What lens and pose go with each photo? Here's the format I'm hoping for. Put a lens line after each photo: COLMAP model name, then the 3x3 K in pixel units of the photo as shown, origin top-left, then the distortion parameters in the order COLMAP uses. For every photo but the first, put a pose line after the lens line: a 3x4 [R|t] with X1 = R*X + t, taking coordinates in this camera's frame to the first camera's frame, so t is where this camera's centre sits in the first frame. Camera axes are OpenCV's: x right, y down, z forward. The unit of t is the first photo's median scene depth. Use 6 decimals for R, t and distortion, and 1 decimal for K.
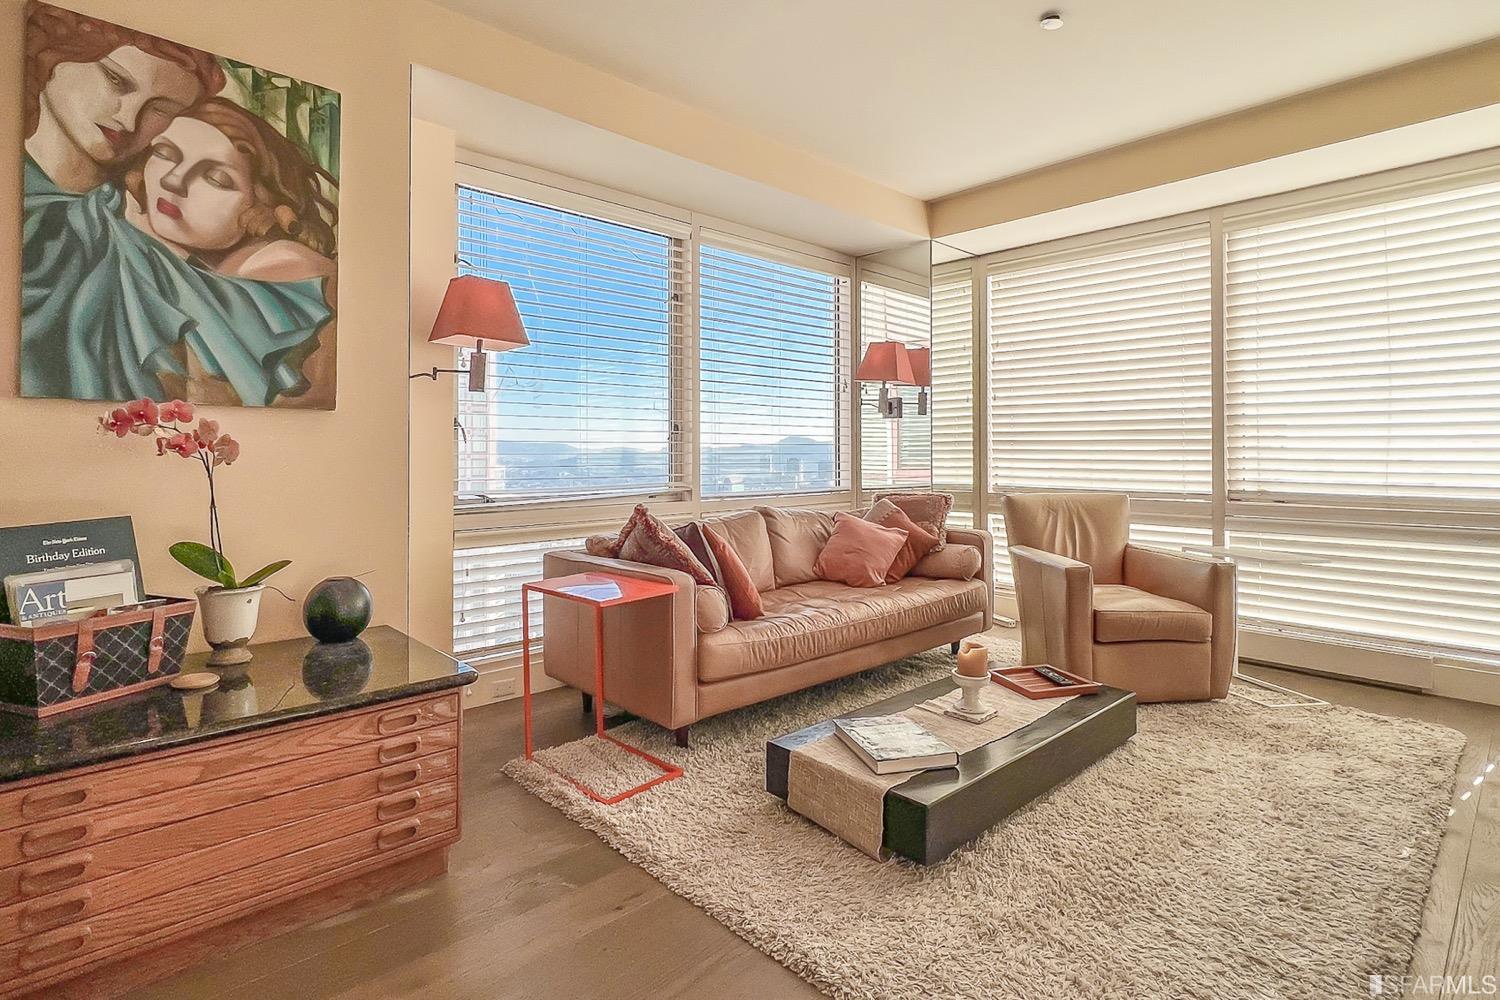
lens RADIAL K [[772.3, 0, 751.0], [0, 772.3, 448.3], [0, 0, 1]] dist [-0.002106, -0.001012]
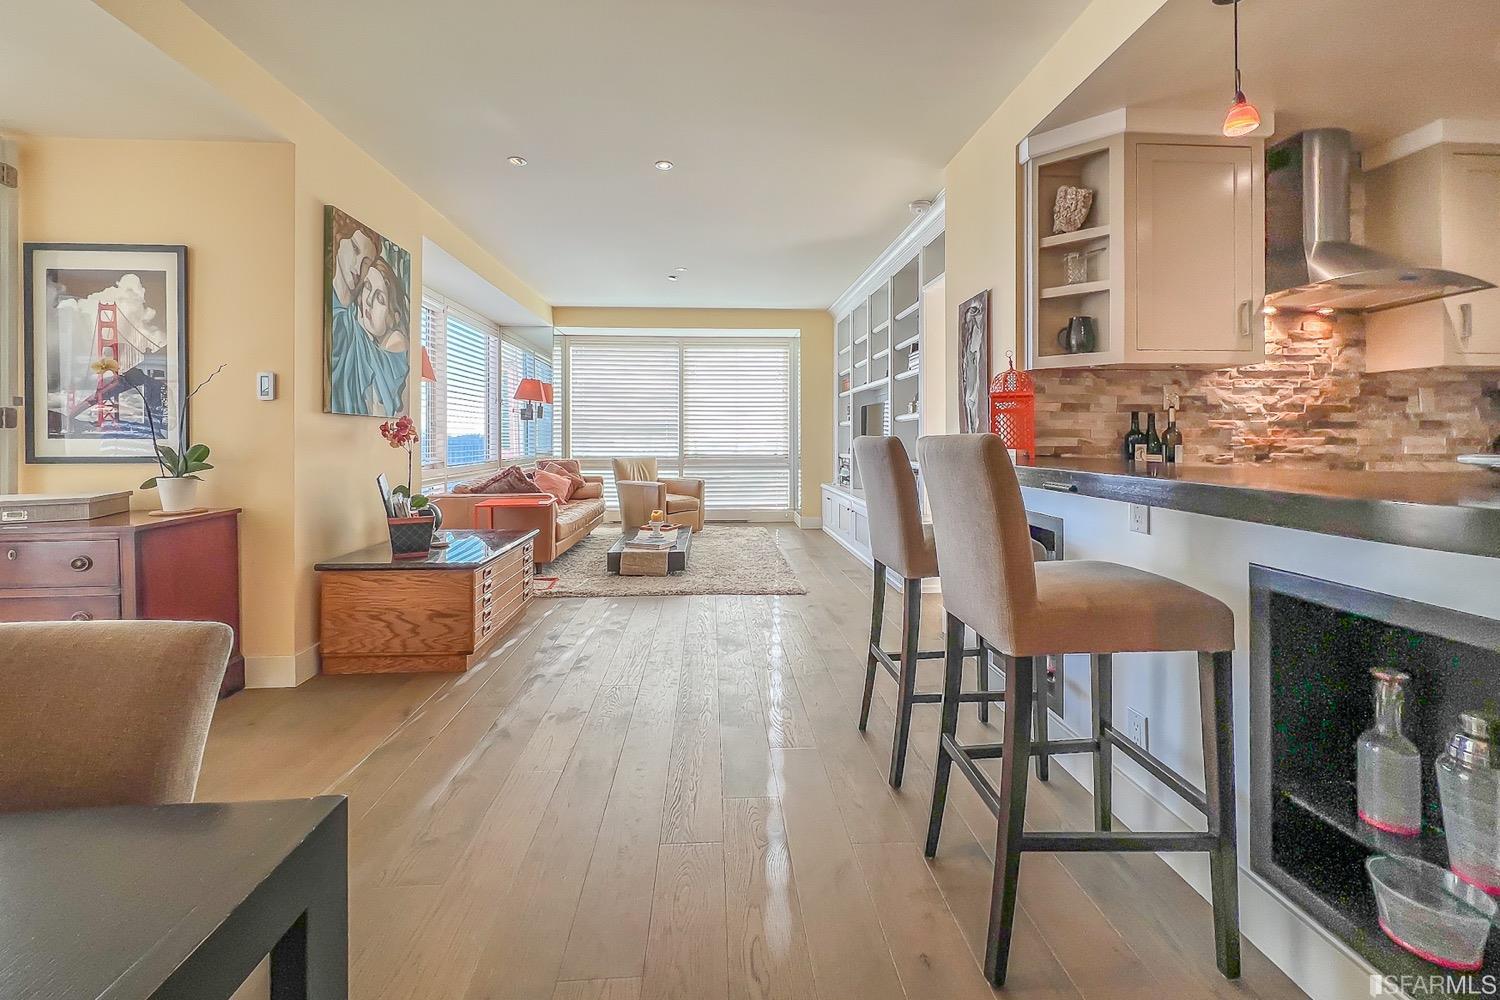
lens RADIAL K [[600.6, 0, 750.4], [0, 600.6, 434.4], [0, 0, 1]] dist [-0.000139, 0.000014]
pose [[0.638282, 0.002734, 0.769798, -0.879302], [-0.003342, 0.999994, -0.000780, -0.008877], [-0.769796, -0.002075, 0.638287, -0.472180]]
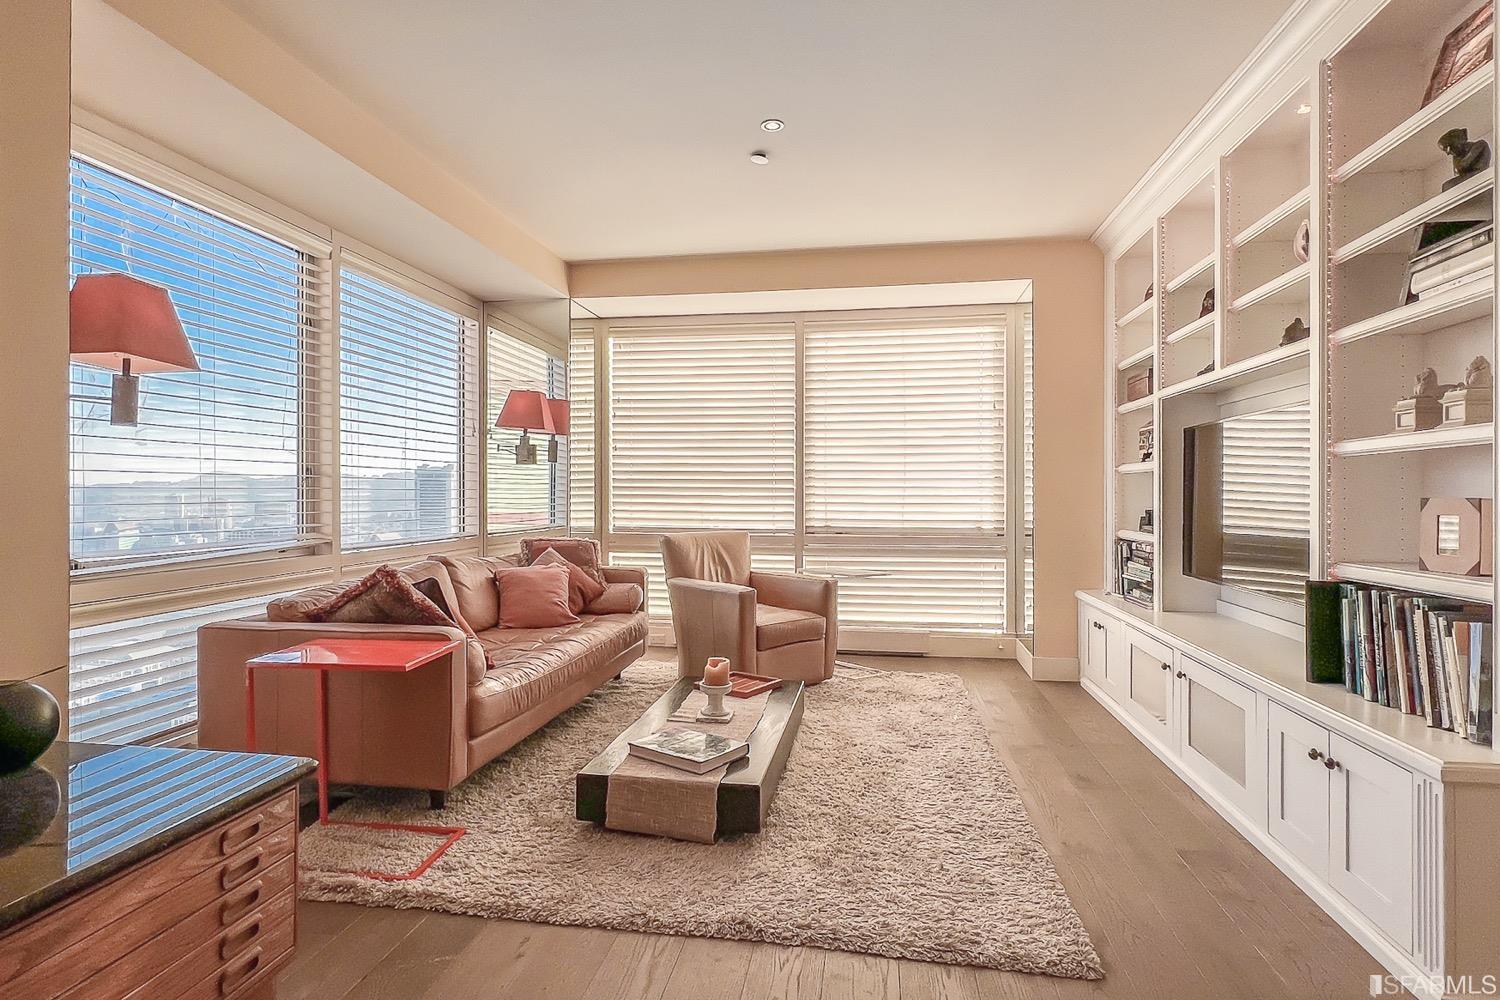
lens RADIAL K [[757.9, 0, 750.0], [0, 757.9, 500.0], [0, 0, 1]] dist [-0.002391, -0.000061]
pose [[0.797138, -0.005407, 0.603773, -0.294321], [-0.004198, 0.999886, 0.014498, -0.011510], [-0.603783, -0.014092, 0.797024, 0.016316]]
